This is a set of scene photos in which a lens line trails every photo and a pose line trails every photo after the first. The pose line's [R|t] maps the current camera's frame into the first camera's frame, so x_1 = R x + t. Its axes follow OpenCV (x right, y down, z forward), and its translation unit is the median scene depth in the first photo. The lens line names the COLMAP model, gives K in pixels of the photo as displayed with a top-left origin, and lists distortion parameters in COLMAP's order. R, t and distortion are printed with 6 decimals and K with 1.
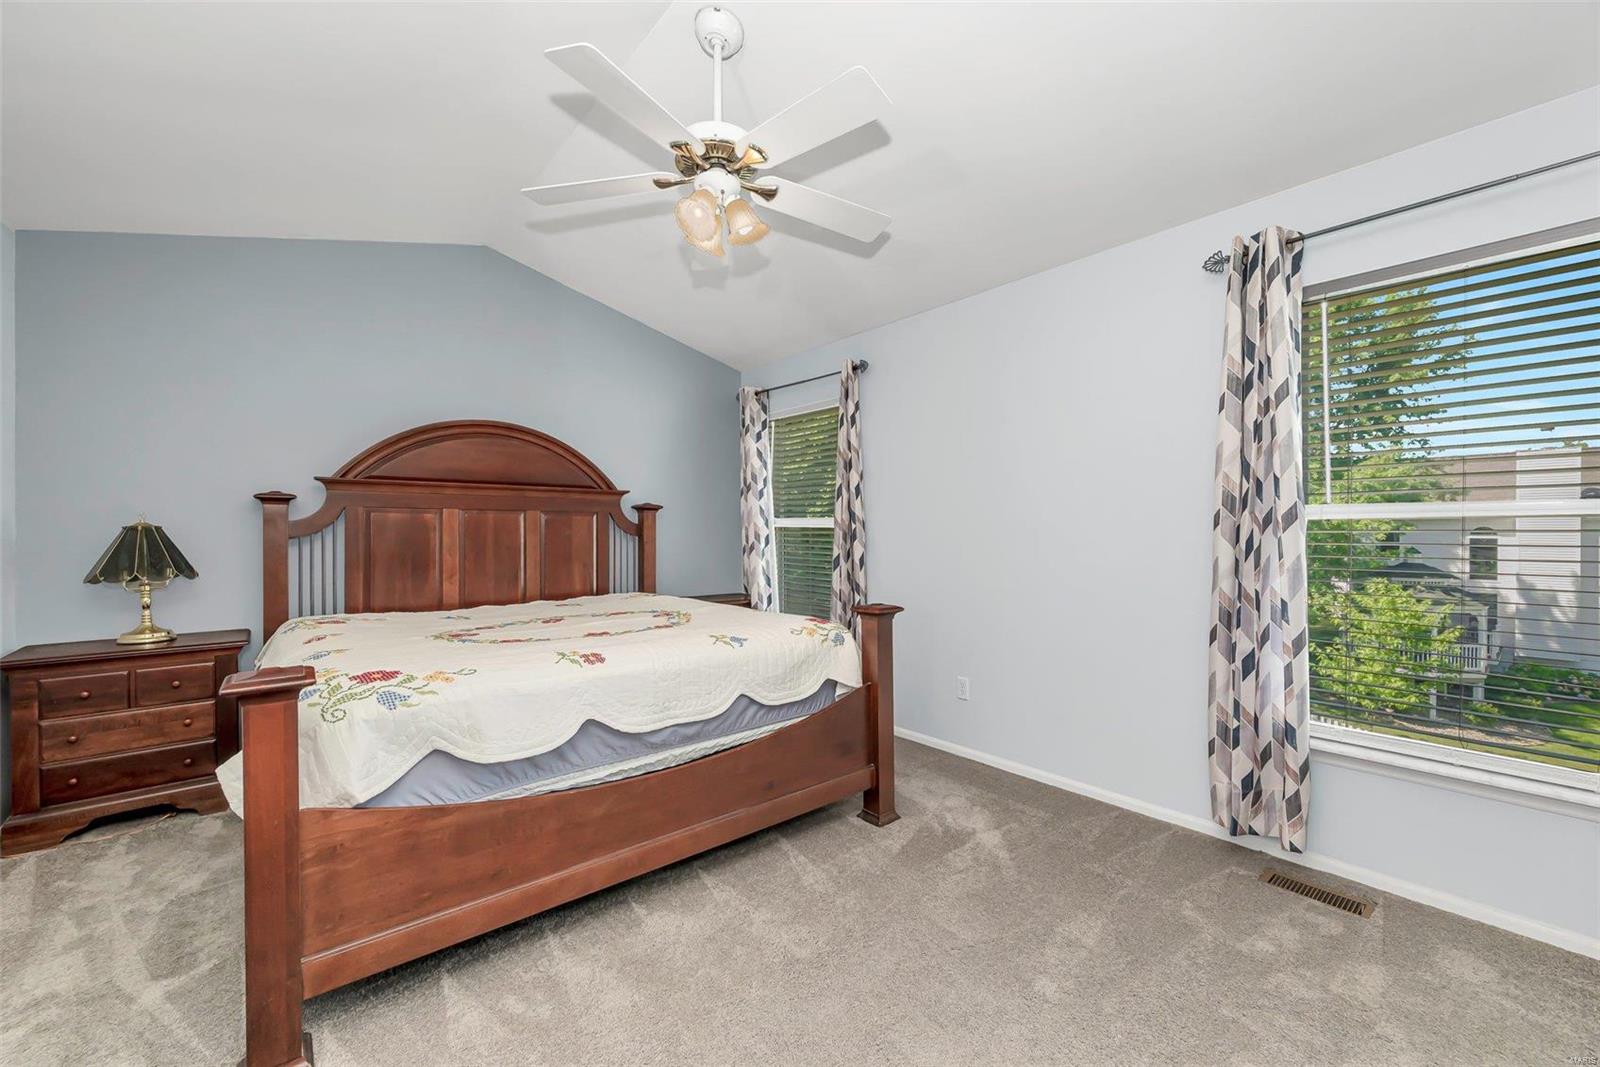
lens RADIAL K [[652.0, 0, 803.3], [0, 652.0, 526.0], [0, 0, 1]] dist [-0.001477, 0.000782]
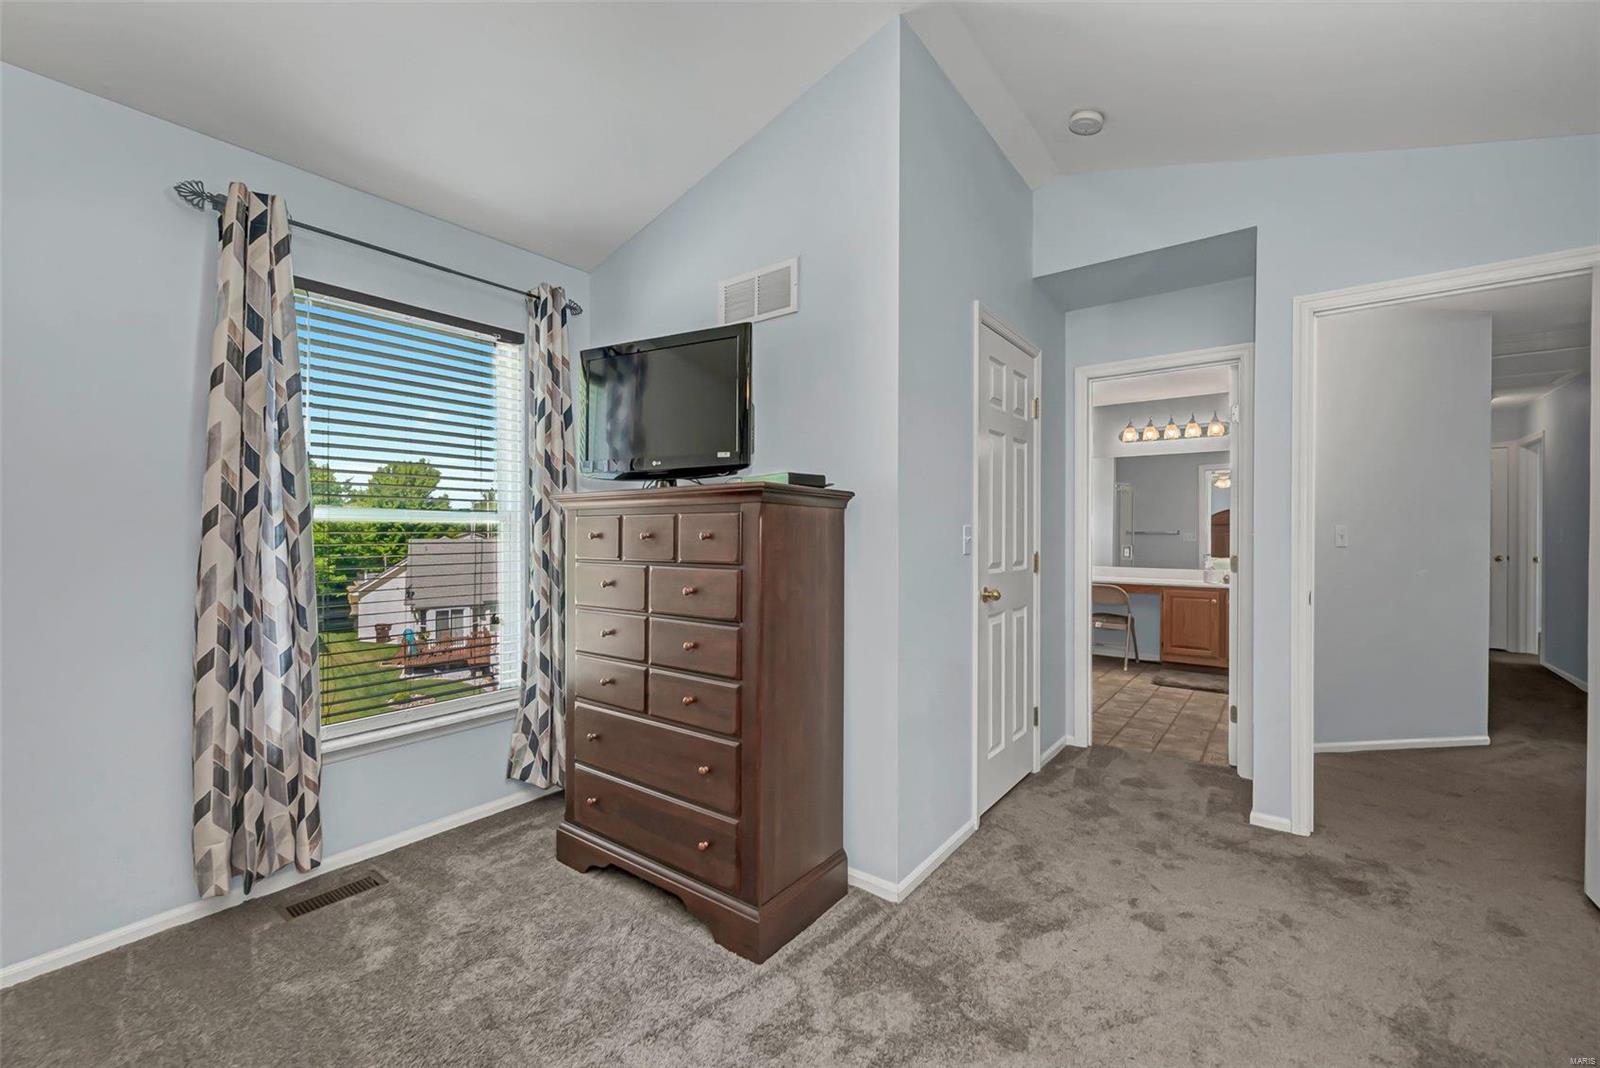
lens RADIAL K [[652.0, 0, 804.4], [0, 652.0, 536.2], [0, 0, 1]] dist [-0.001477, 0.000782]
pose [[-0.222036, -0.001202, 0.975038, -0.338721], [-0.000006, 0.999999, 0.001232, 0.012399], [-0.975038, 0.000267, -0.222036, 0.509361]]
